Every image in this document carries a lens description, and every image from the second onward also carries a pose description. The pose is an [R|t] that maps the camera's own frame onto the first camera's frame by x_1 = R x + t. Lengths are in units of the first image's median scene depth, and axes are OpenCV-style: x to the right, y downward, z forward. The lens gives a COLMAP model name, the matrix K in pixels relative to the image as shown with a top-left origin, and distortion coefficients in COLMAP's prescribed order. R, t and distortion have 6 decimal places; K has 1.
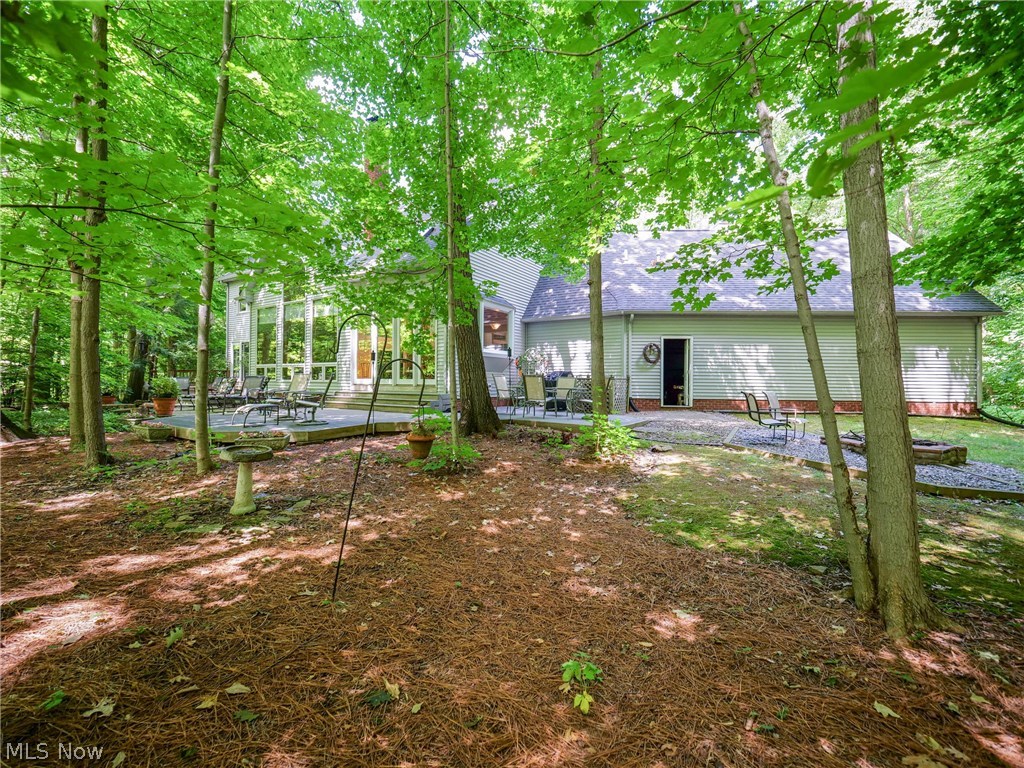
lens RADIAL K [[422.0, 0, 510.8], [0, 422.0, 380.2], [0, 0, 1]] dist [-0.003850, -0.000202]
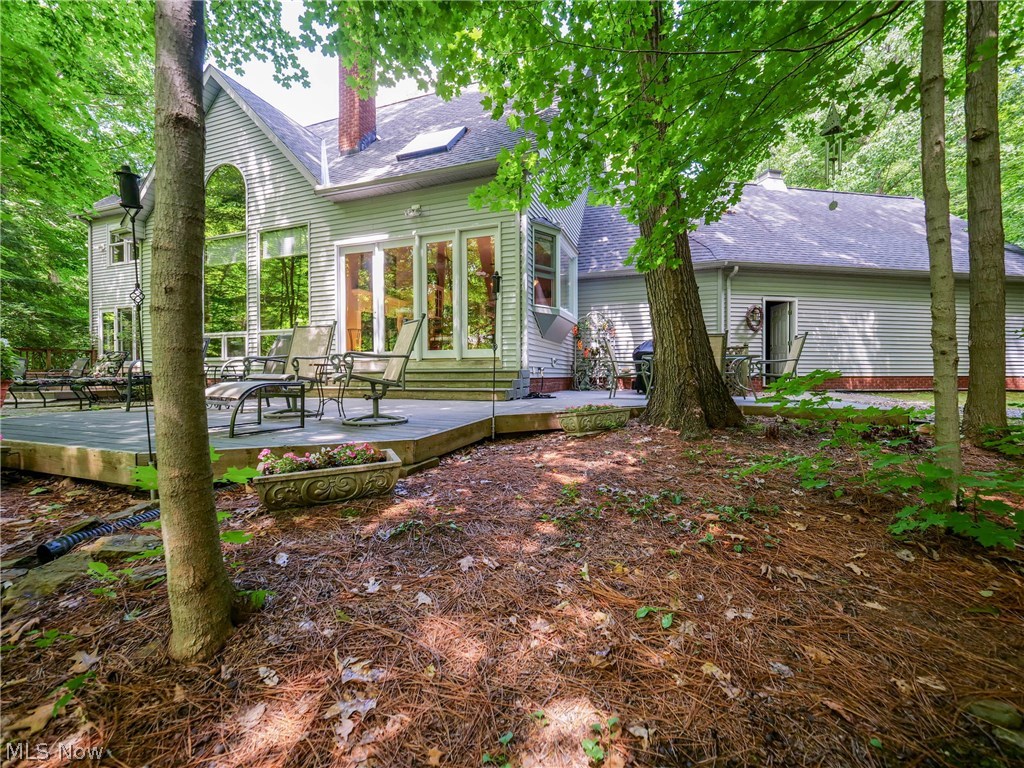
lens RADIAL K [[422.0, 0, 510.8], [0, 422.0, 380.2], [0, 0, 1]] dist [-0.003850, -0.000202]
pose [[0.976975, -0.011748, 0.213030, -0.272360], [0.008436, 0.999829, 0.016449, 0.033102], [-0.213187, -0.014274, 0.976907, 0.330313]]
